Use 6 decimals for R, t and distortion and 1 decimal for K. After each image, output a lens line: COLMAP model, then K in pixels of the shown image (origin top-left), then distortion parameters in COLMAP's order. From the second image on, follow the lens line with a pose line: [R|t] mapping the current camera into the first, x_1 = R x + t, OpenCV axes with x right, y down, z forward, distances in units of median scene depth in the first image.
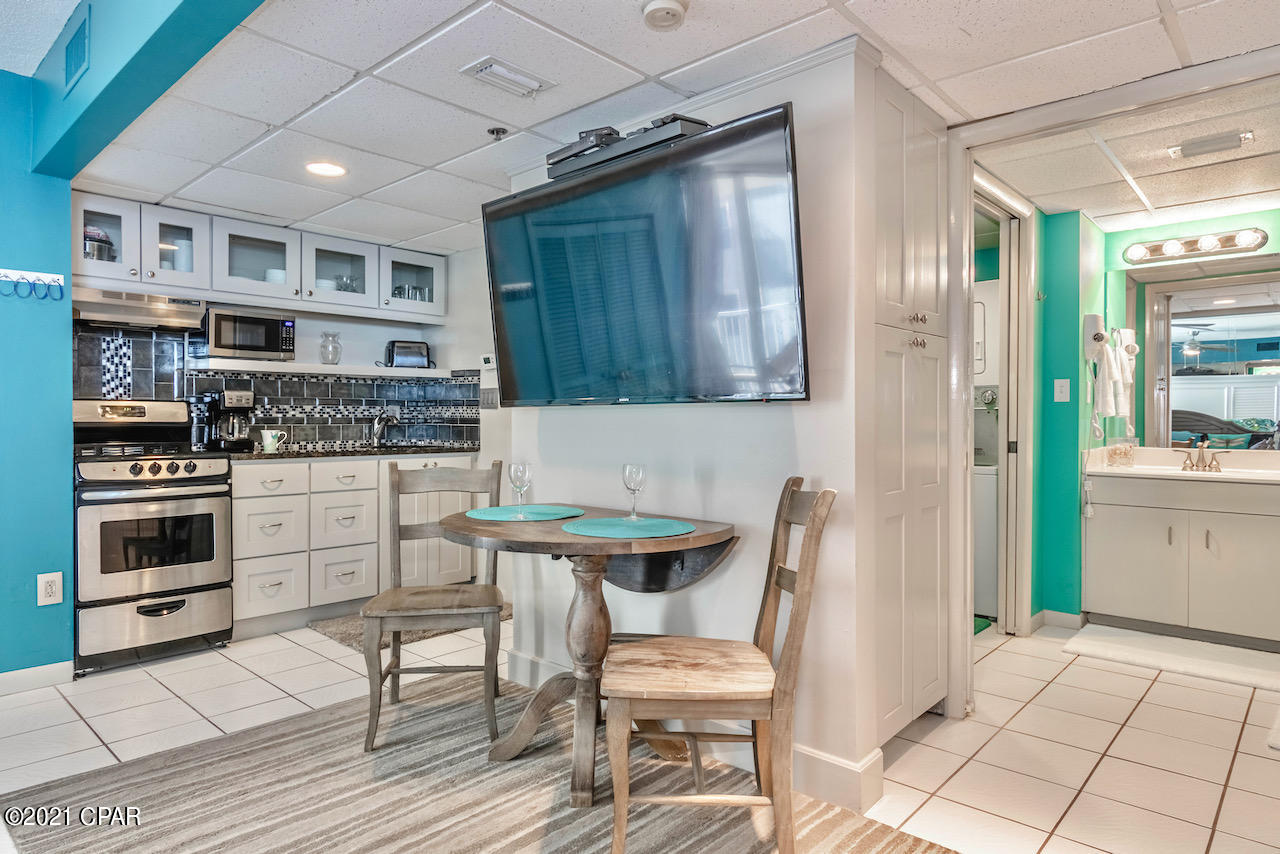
lens RADIAL K [[755.0, 0, 640.0], [0, 755.0, 427.0], [0, 0, 1]] dist [-0.001073, -0.000234]
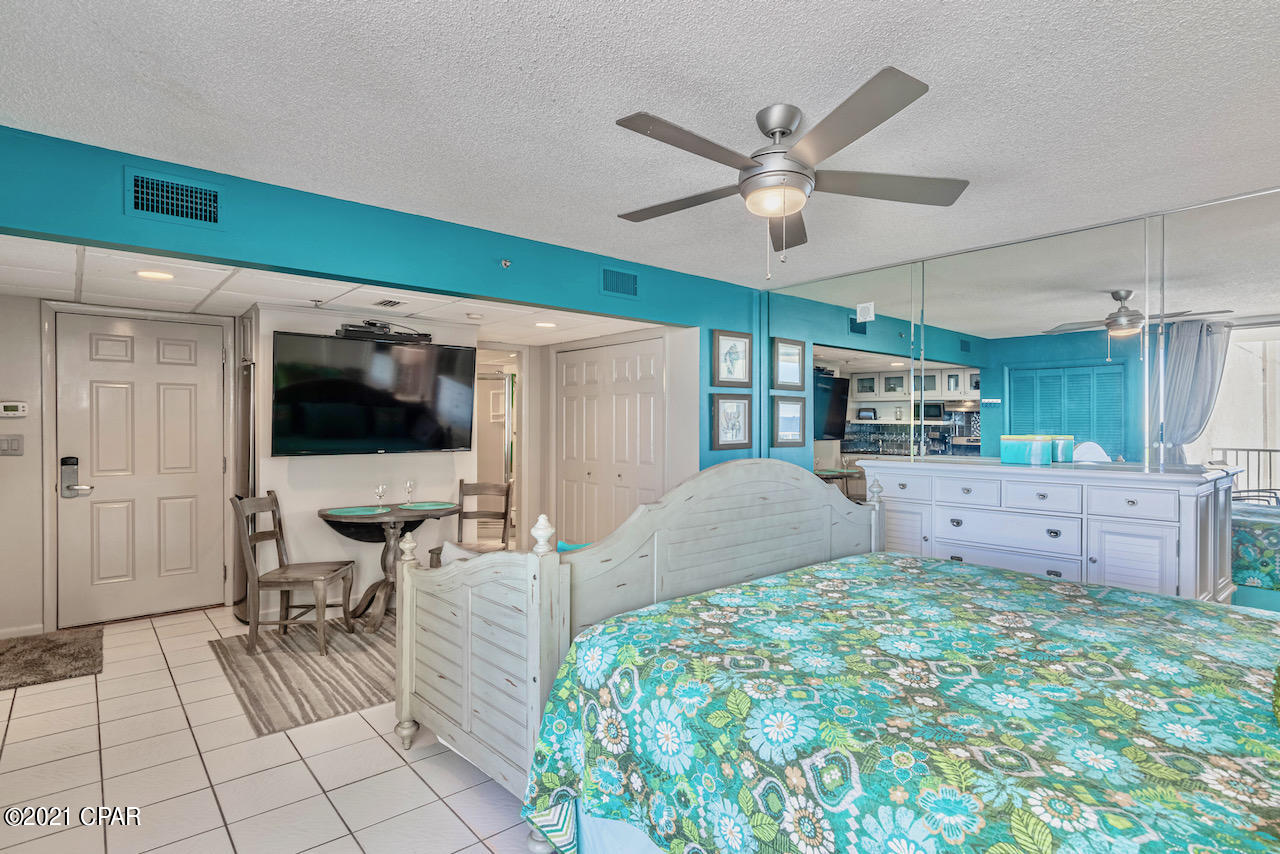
lens RADIAL K [[671.9, 0, 635.9], [0, 671.9, 420.3], [0, 0, 1]] dist [-0.046843, 0.016370]
pose [[0.121330, 0.001080, 0.992612, -1.773441], [0.009383, 0.999953, -0.002235, -0.111034], [-0.992568, 0.009585, 0.121314, 0.074584]]
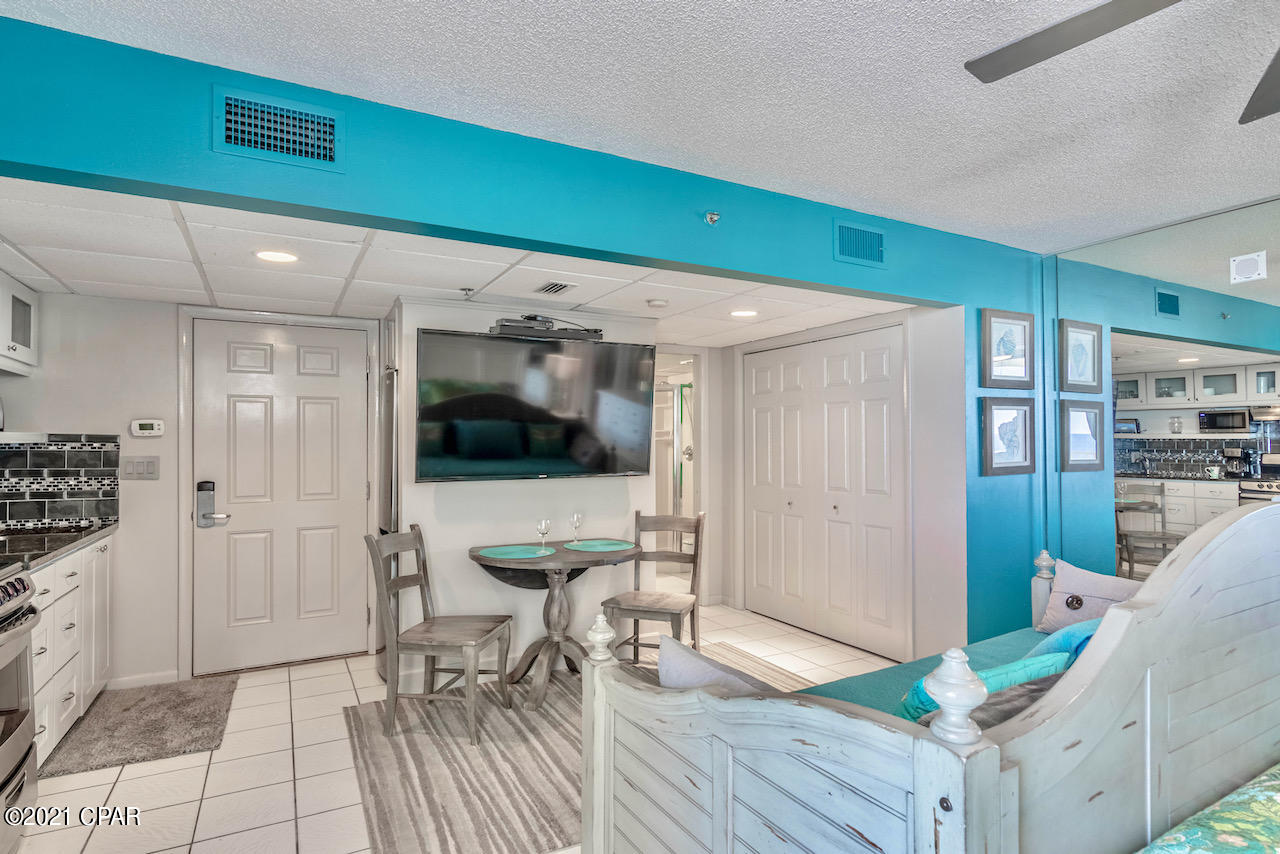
lens RADIAL K [[671.9, 0, 635.9], [0, 671.9, 420.3], [0, 0, 1]] dist [-0.046843, 0.016370]
pose [[0.324278, 0.025871, 0.945608, -1.378244], [0.015673, 0.999342, -0.032716, -0.108493], [-0.945832, 0.025429, 0.323659, 0.314933]]
